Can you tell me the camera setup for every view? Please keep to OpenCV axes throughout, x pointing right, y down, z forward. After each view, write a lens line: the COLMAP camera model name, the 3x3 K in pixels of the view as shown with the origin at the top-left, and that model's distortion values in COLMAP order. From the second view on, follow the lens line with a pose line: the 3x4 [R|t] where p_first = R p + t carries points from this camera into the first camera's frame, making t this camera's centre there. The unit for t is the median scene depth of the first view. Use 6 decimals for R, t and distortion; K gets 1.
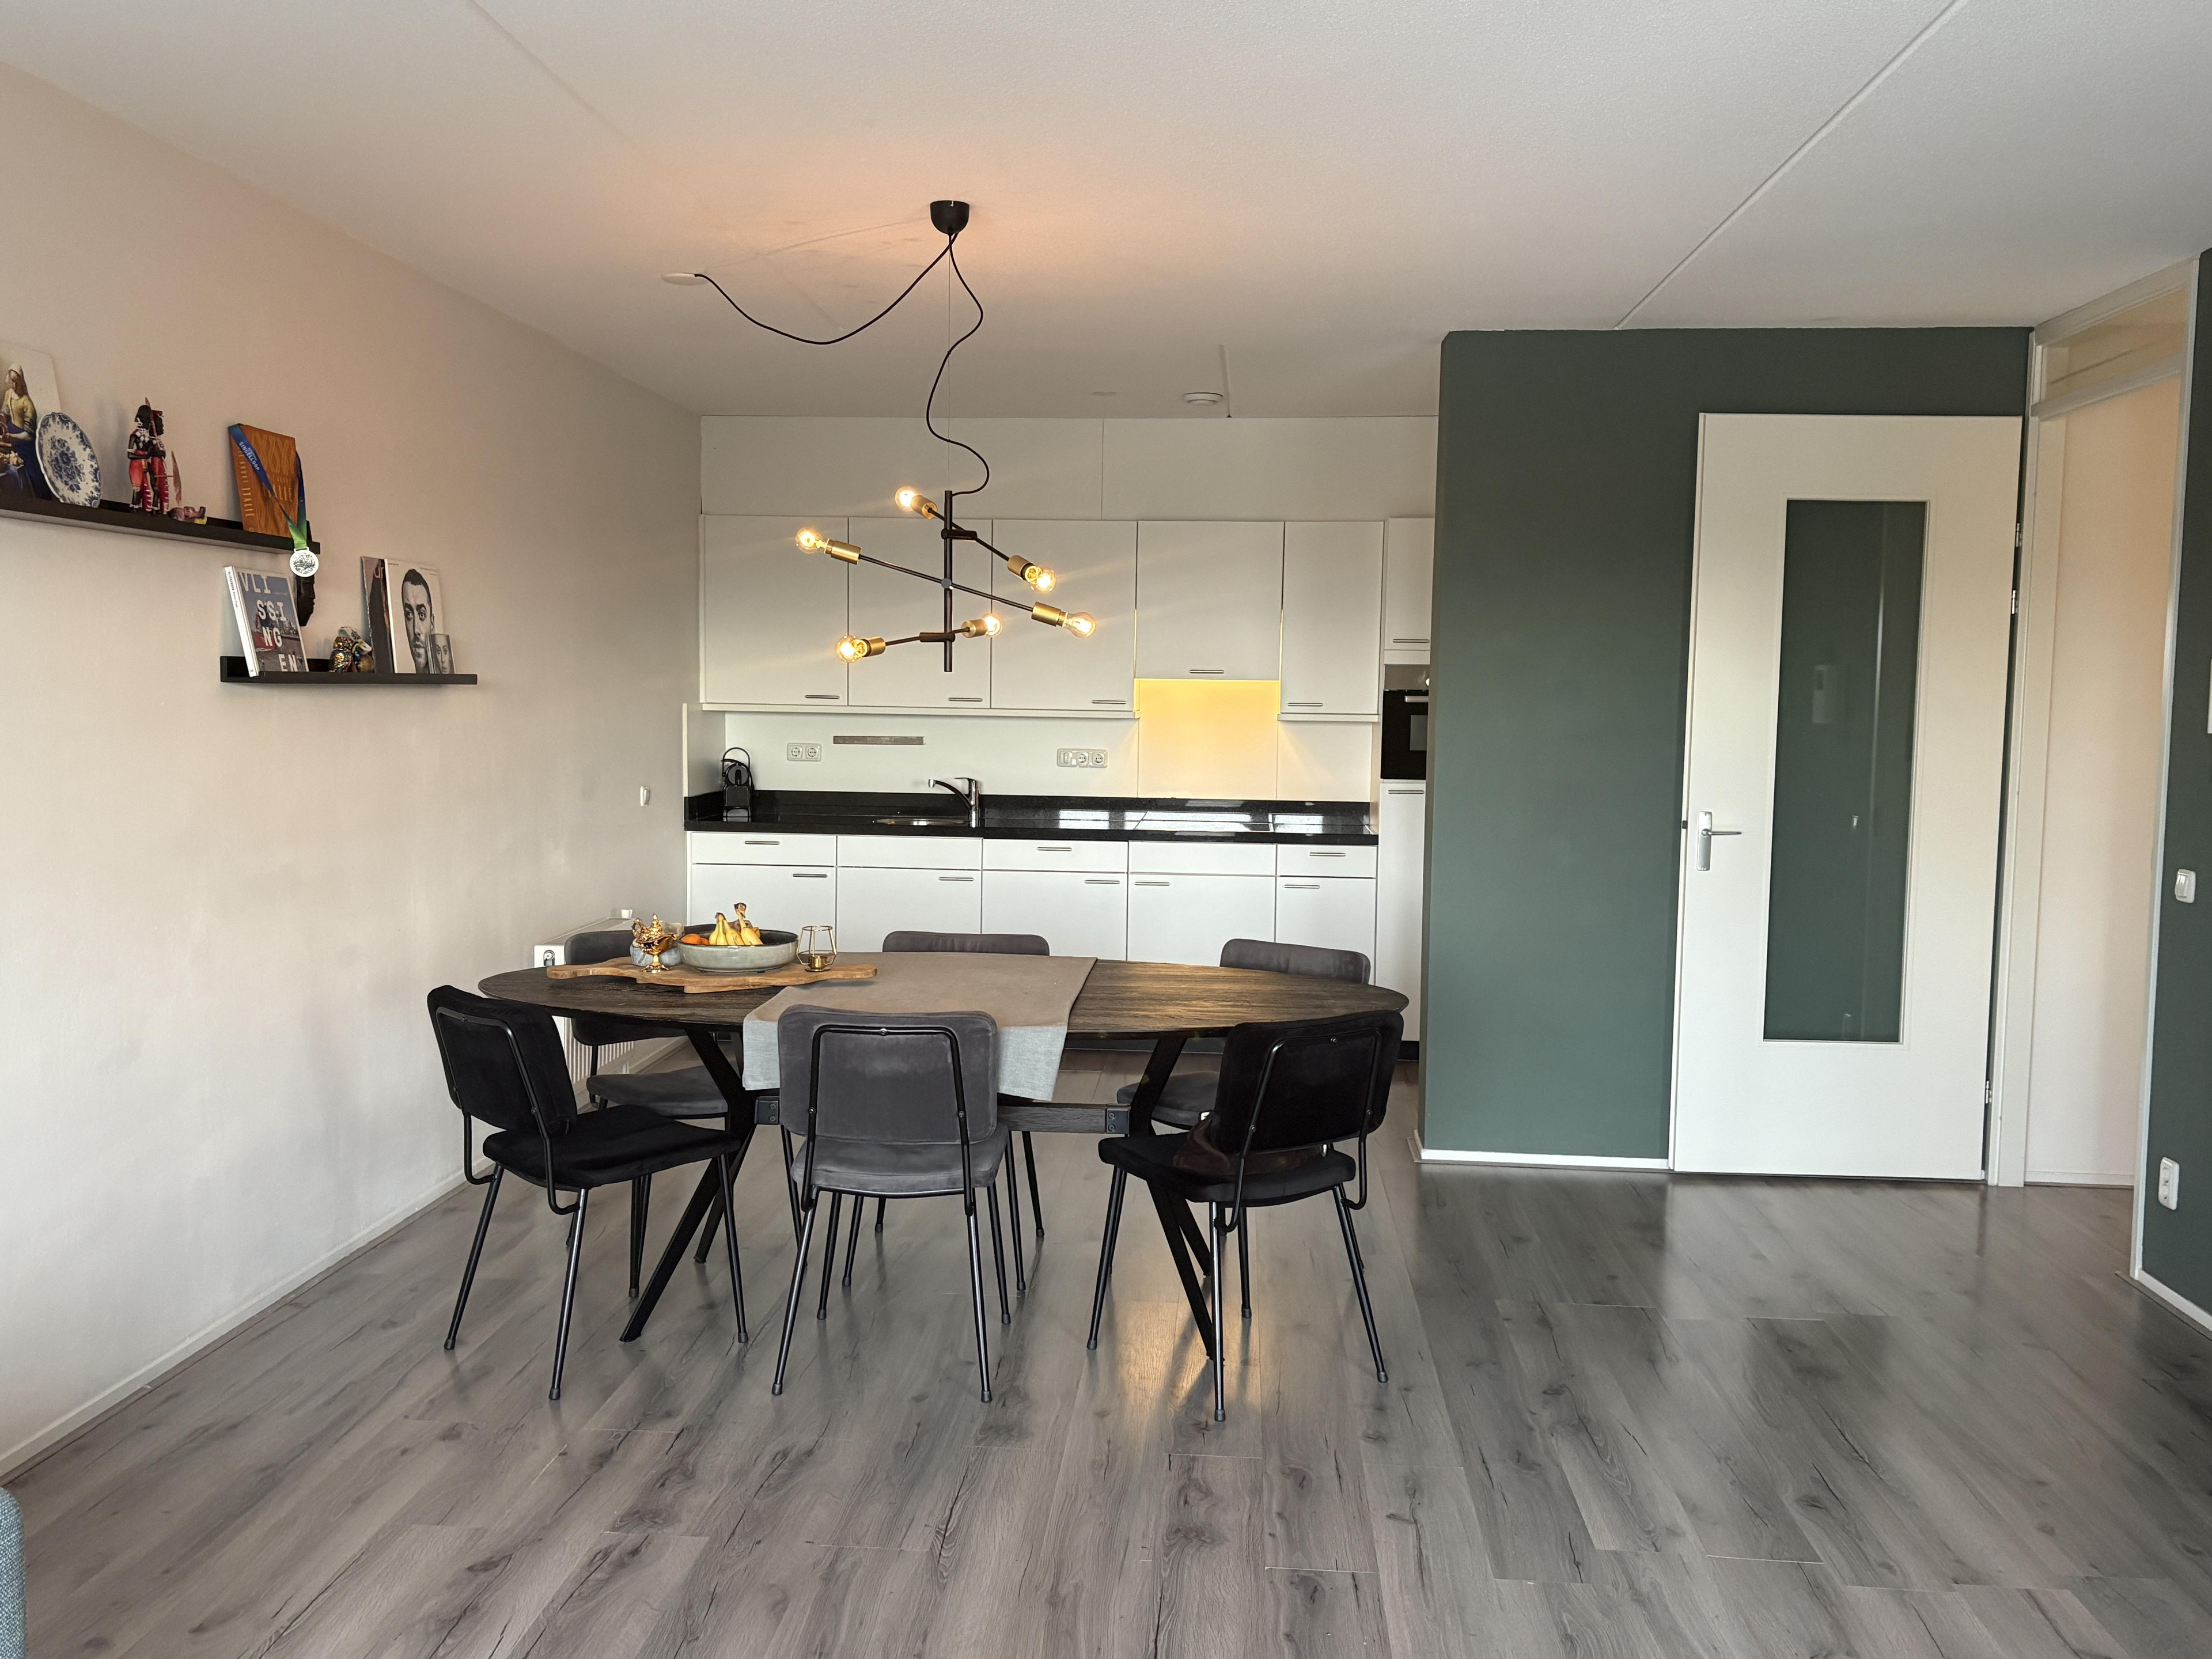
lens RADIAL K [[1946.8, 0, 1106.5], [0, 1946.8, 835.1], [0, 0, 1]] dist [0.079616, -0.096680]
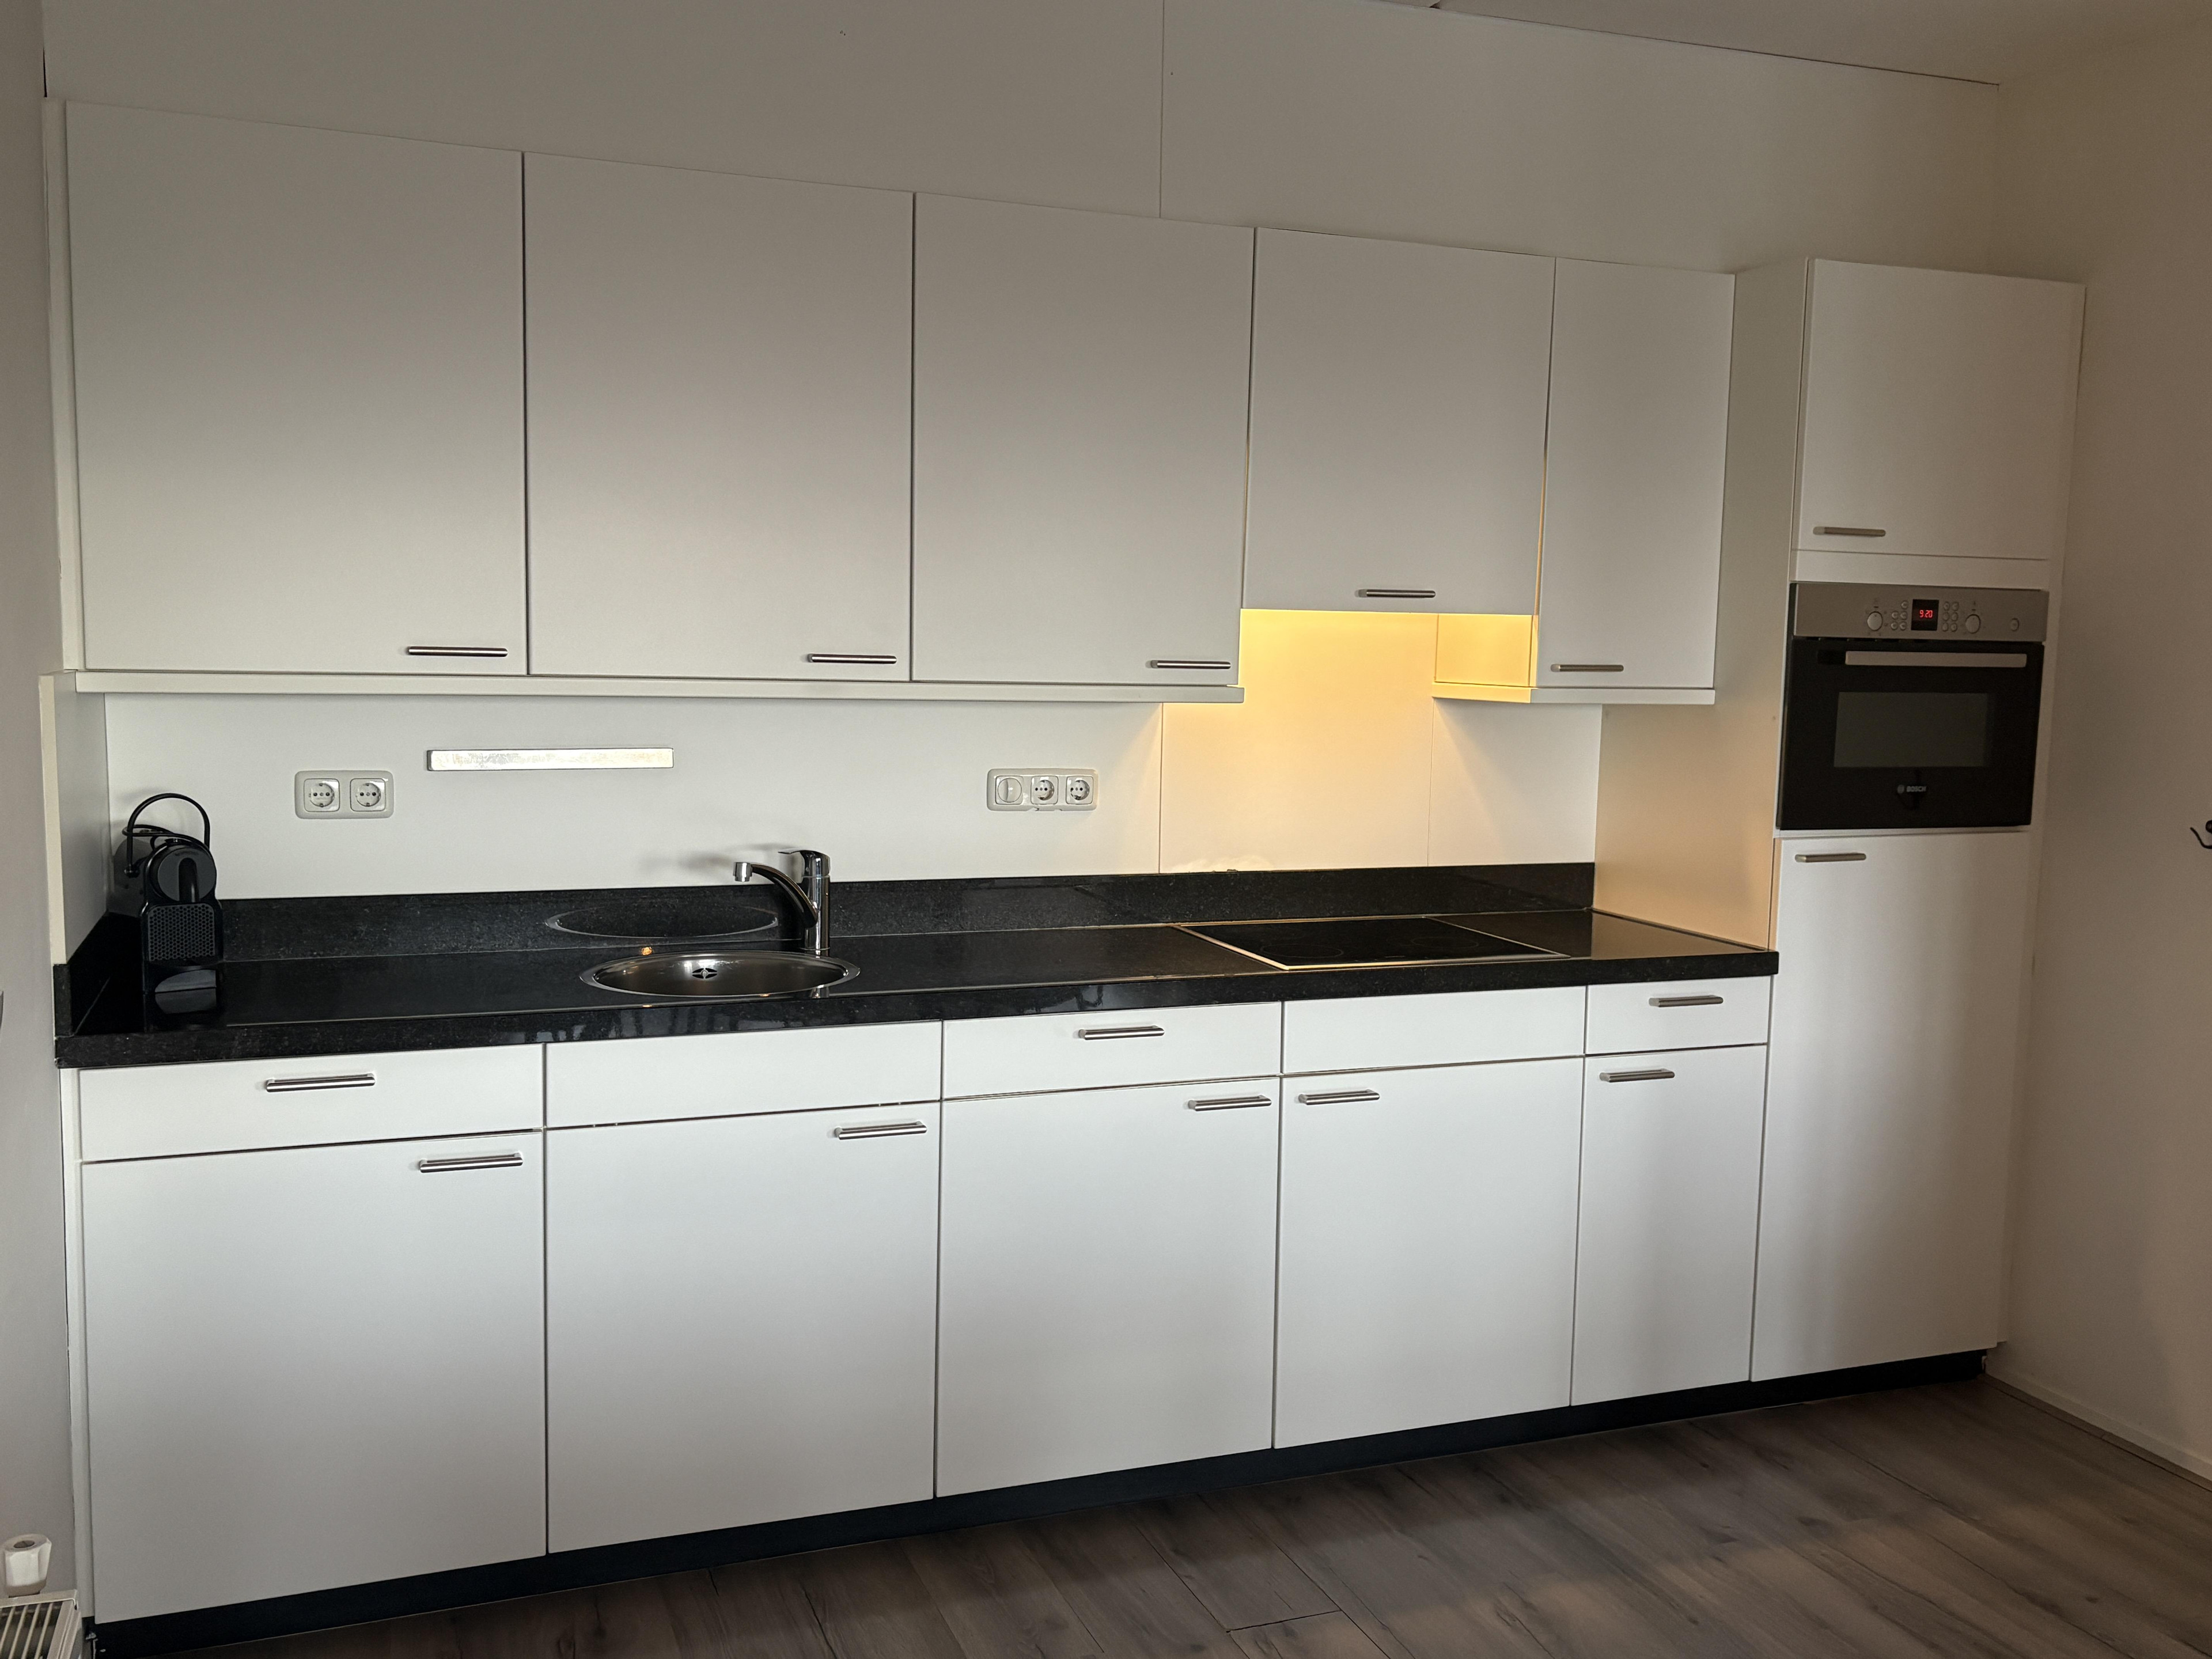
lens RADIAL K [[1946.8, 0, 1103.7], [0, 1946.8, 825.0], [0, 0, 1]] dist [0.079616, -0.096680]
pose [[0.903747, -0.040535, 0.426143, -0.195204], [0.025321, 0.998825, 0.041310, -0.051320], [-0.427317, -0.026544, 0.903712, 0.623634]]
